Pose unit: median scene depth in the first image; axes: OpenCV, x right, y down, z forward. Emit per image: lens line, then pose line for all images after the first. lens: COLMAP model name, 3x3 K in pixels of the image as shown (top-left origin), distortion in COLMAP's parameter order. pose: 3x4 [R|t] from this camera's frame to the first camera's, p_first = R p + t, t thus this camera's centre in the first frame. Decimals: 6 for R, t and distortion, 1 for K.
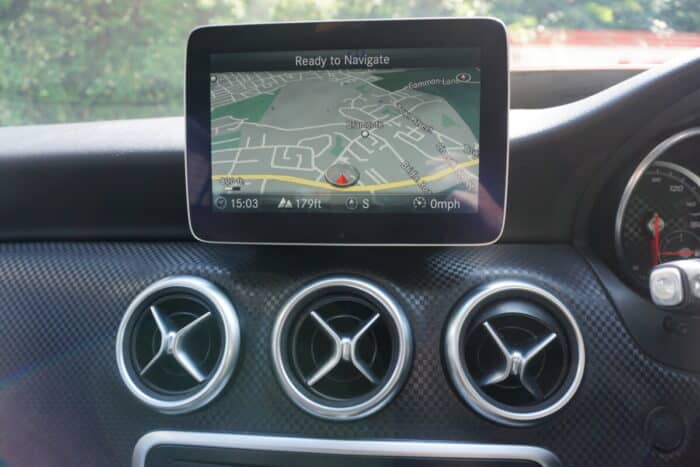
lens RADIAL K [[473.7, 0, 352.7], [0, 473.7, 232.8], [0, 0, 1]] dist [-0.046194, 0.031403]
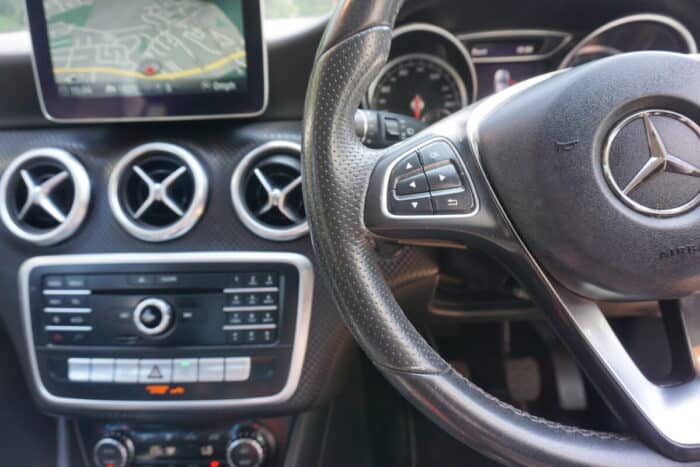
lens RADIAL K [[473.7, 0, 352.7], [0, 473.7, 232.8], [0, 0, 1]] dist [-0.046194, 0.031403]
pose [[0.998049, -0.034028, 0.052354, 0.477991], [0.025233, 0.986745, 0.160304, 0.150440], [-0.057115, -0.158670, 0.985678, -0.444483]]
